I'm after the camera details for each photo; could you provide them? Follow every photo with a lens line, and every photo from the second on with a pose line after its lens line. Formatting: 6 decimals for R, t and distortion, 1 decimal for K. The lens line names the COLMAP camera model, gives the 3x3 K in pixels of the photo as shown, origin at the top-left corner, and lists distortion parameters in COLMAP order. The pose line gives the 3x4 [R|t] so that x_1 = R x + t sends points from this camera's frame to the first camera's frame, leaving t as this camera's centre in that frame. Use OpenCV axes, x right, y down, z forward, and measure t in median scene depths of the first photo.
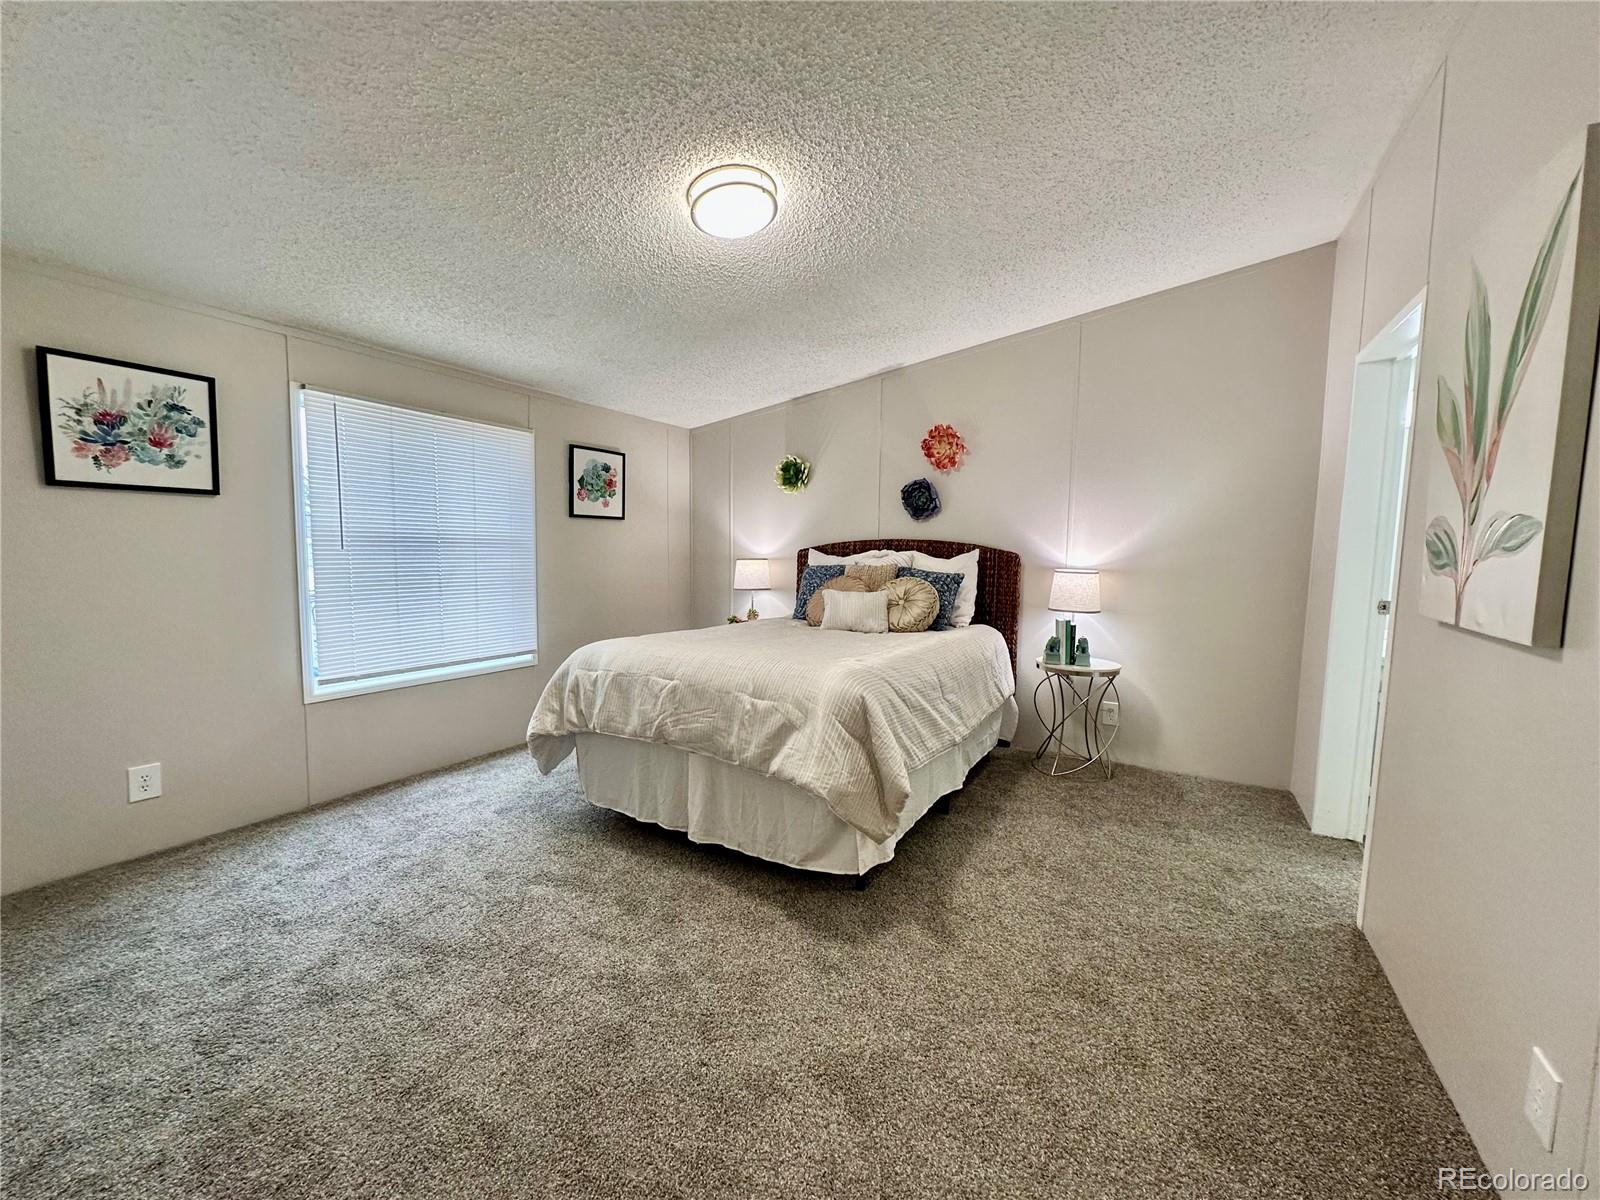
lens RADIAL K [[637.5, 0, 798.3], [0, 637.5, 599.2], [0, 0, 1]] dist [-0.003004, 0.000740]
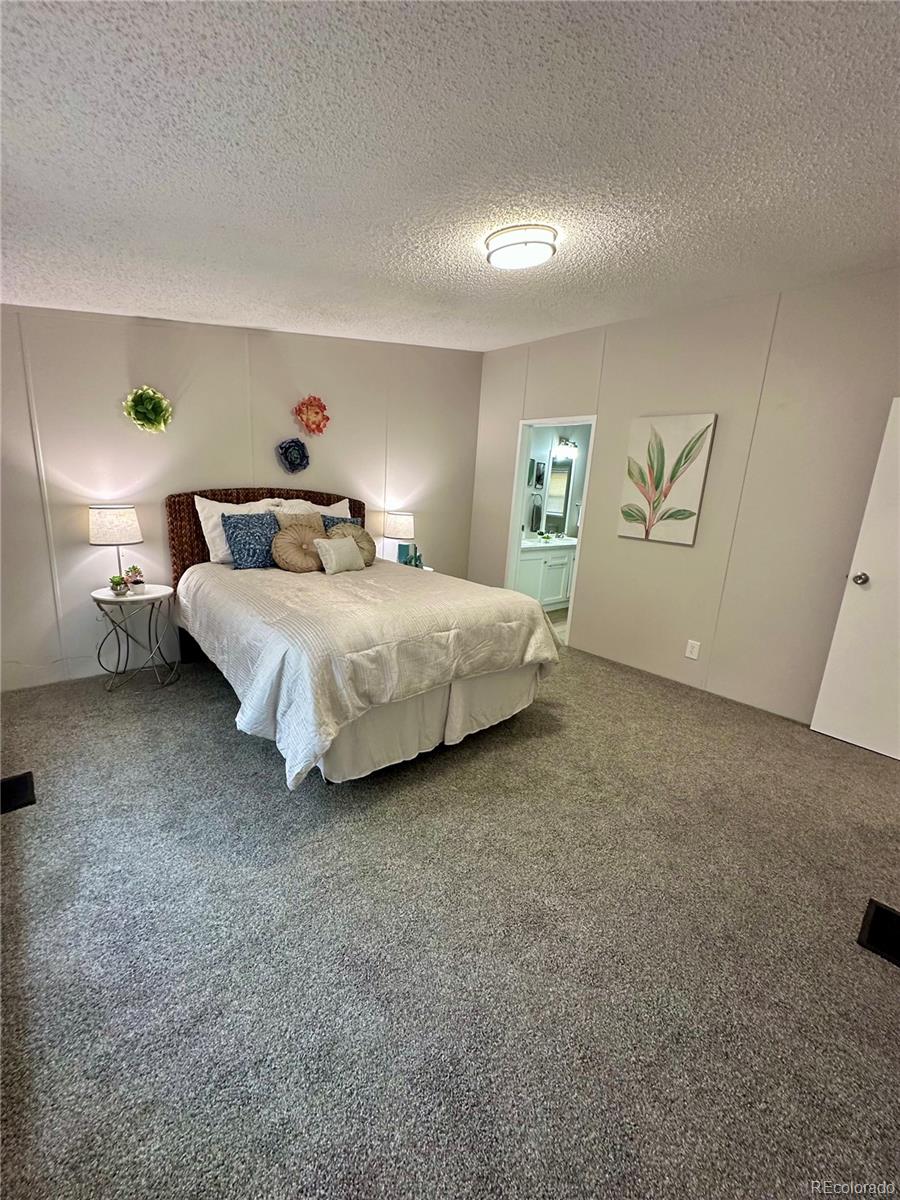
lens RADIAL K [[478.1, 0, 450.9], [0, 478.1, 598.9], [0, 0, 1]] dist [-0.003004, 0.000740]
pose [[0.310779, -0.209142, 0.927187, -0.834374], [0.025112, 0.976958, 0.211951, -0.102391], [-0.950150, -0.042587, 0.308870, 0.578218]]
